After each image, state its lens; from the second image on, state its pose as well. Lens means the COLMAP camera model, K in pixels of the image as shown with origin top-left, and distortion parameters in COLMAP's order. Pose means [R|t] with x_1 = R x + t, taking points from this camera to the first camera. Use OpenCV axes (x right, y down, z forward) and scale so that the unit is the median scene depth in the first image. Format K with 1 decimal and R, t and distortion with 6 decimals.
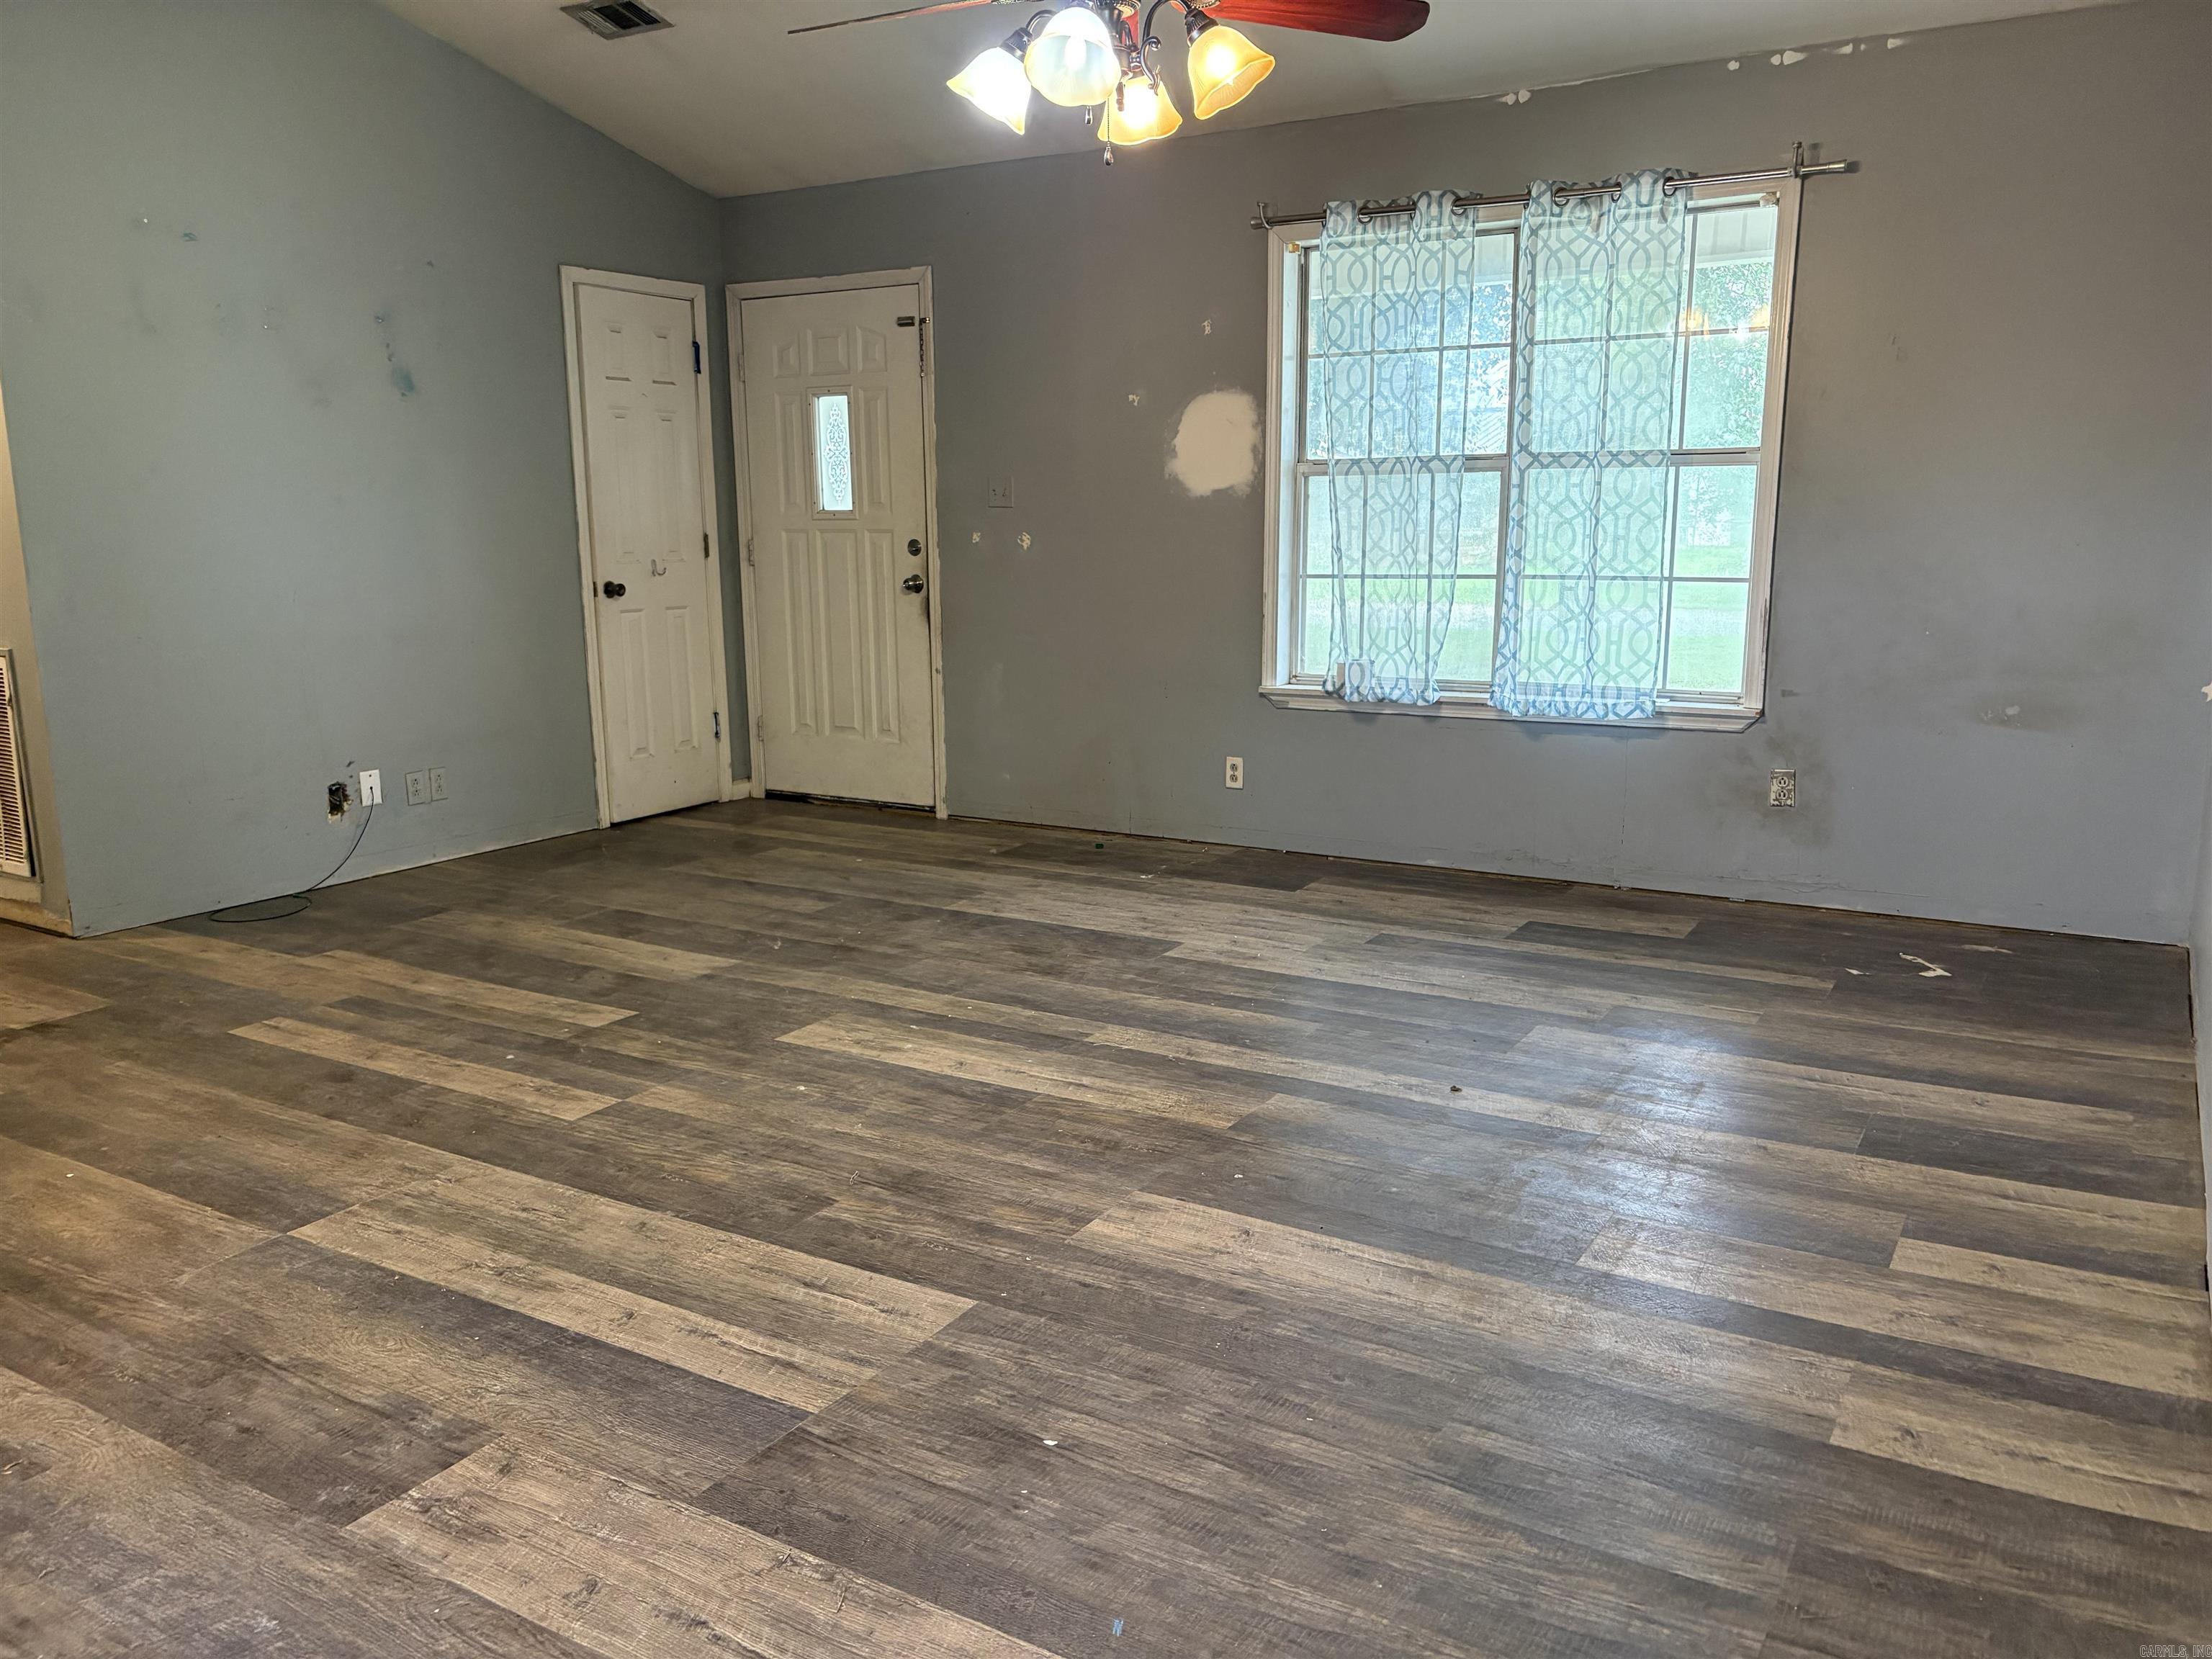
lens RADIAL K [[1678.3, 0, 1108.0], [0, 1678.3, 833.3], [0, 0, 1]] dist [0.014566, 0.002215]
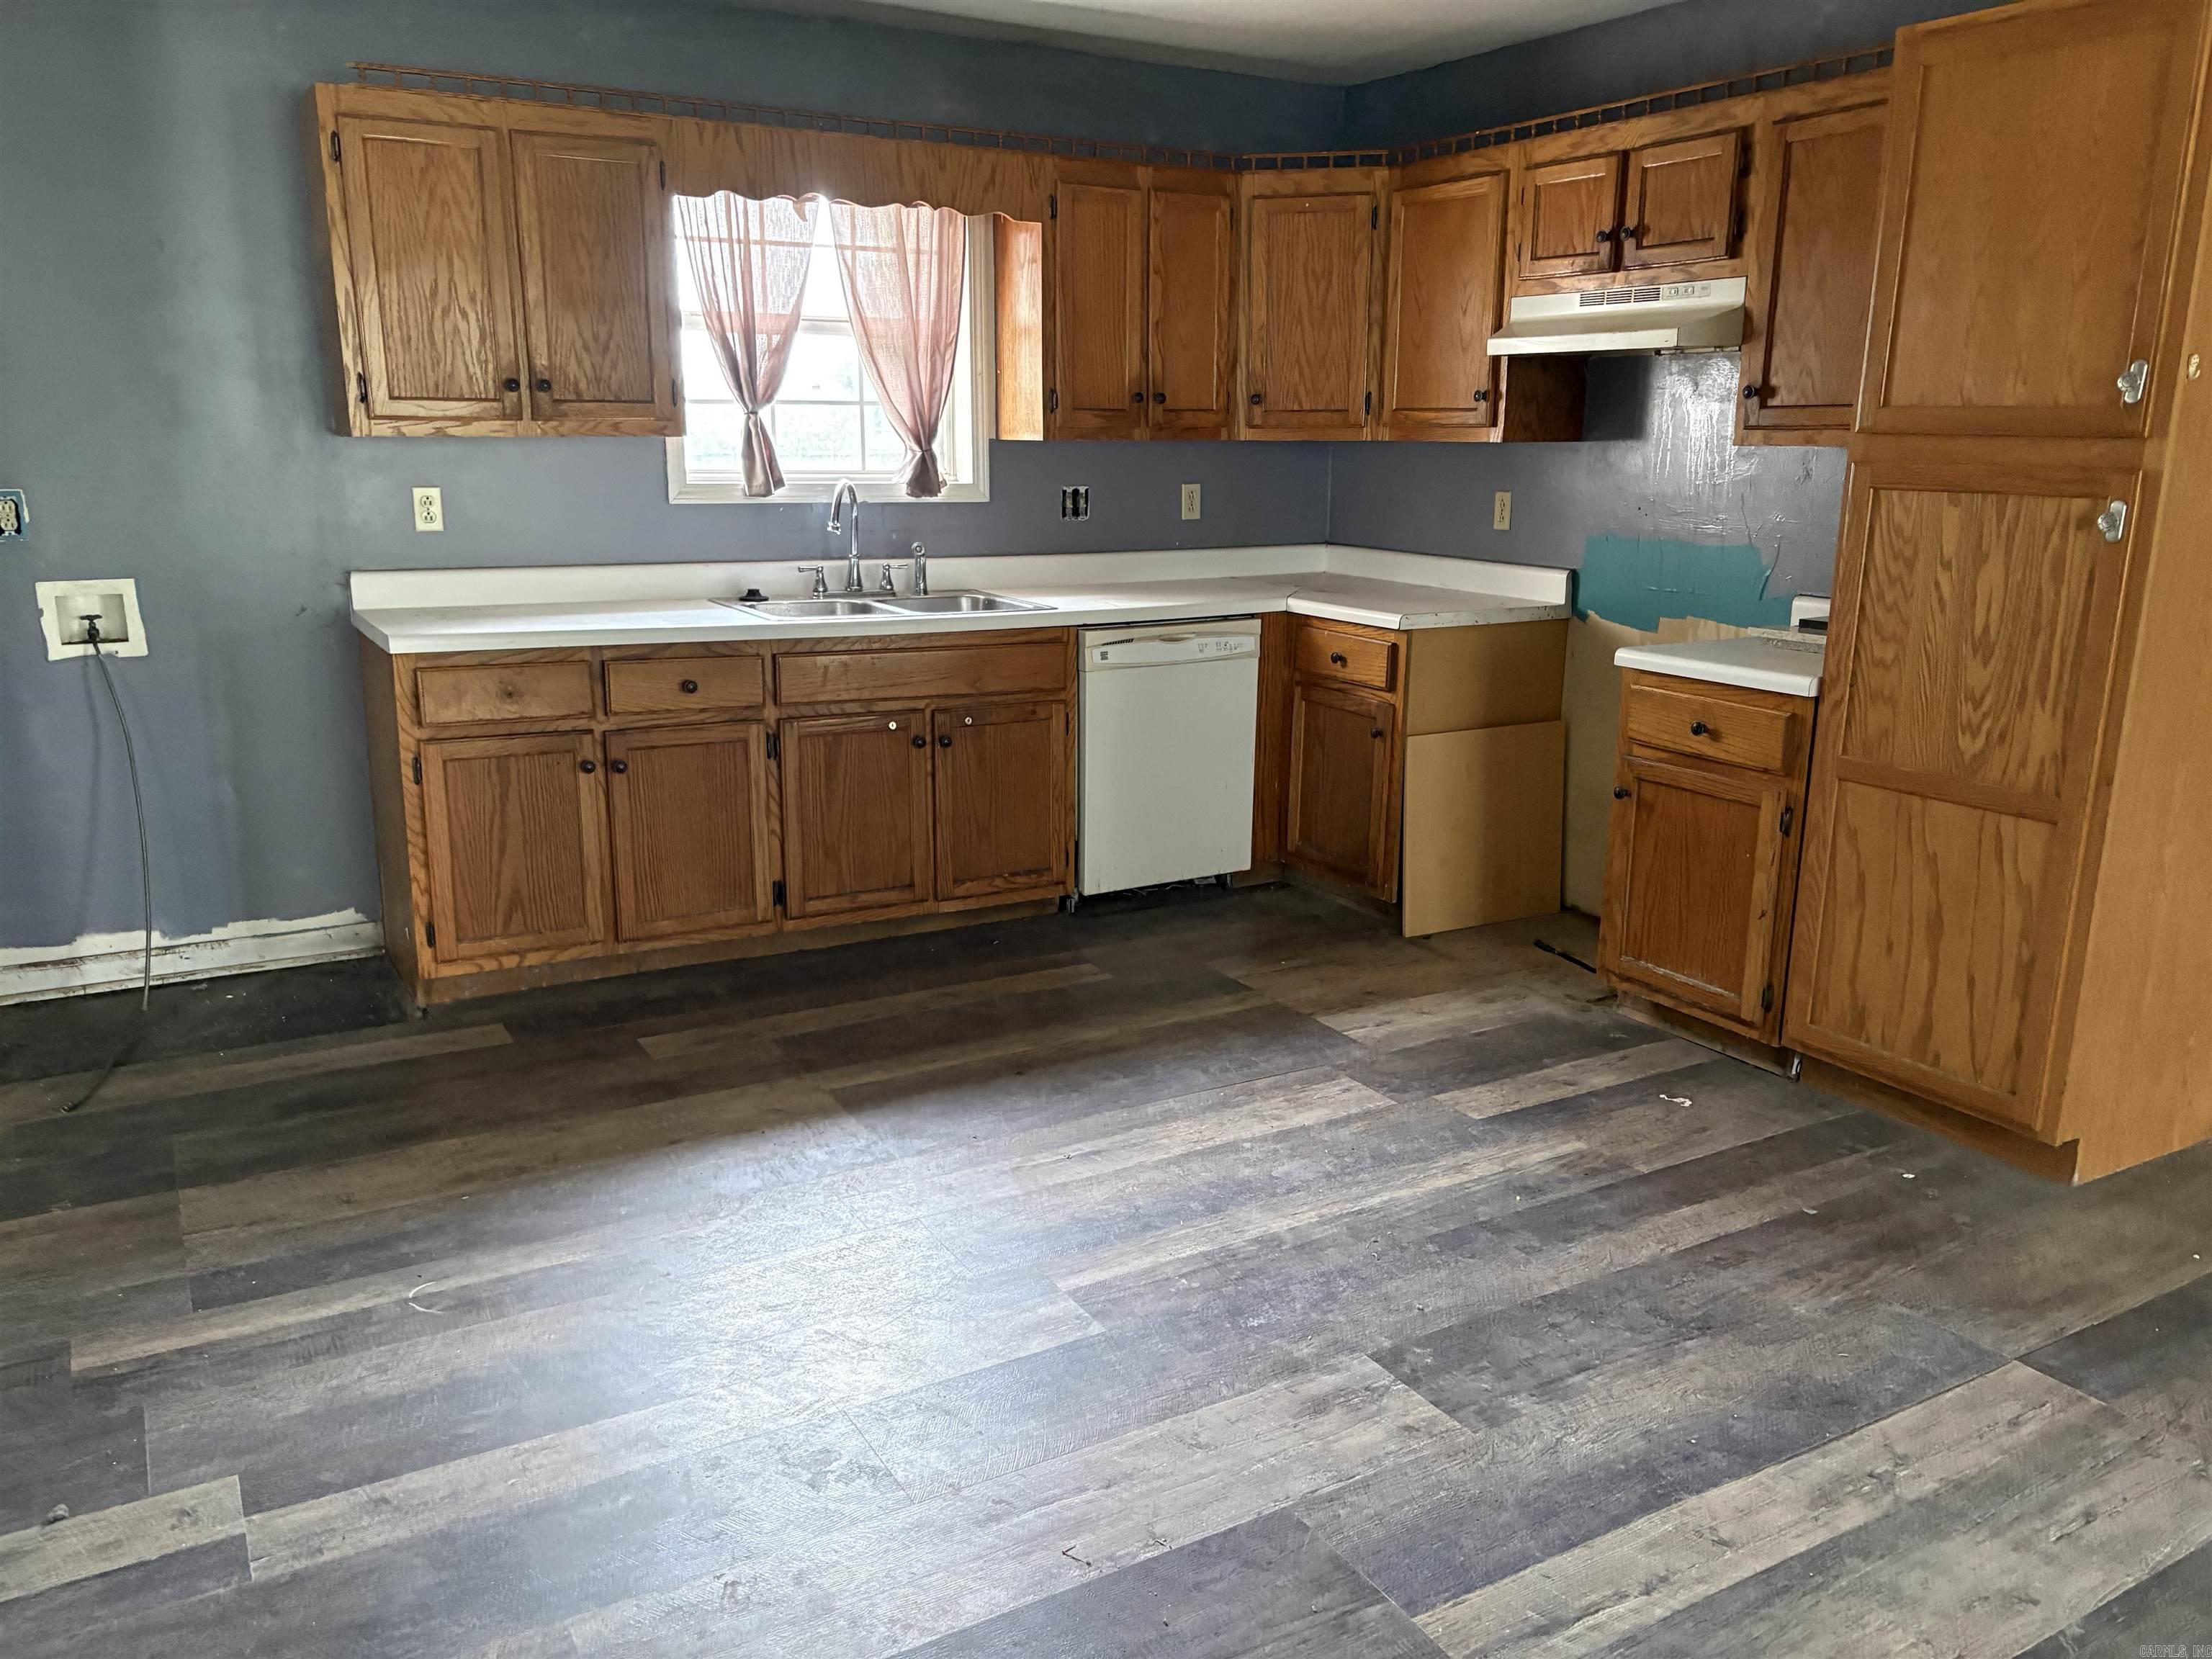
lens RADIAL K [[1678.3, 0, 1105.4], [0, 1678.3, 832.8], [0, 0, 1]] dist [0.014566, 0.002215]
pose [[-0.472398, 0.212860, -0.855296, 0.511802], [-0.172188, 0.929413, 0.326409, -0.265740], [0.864402, 0.301467, -0.402401, 0.998566]]
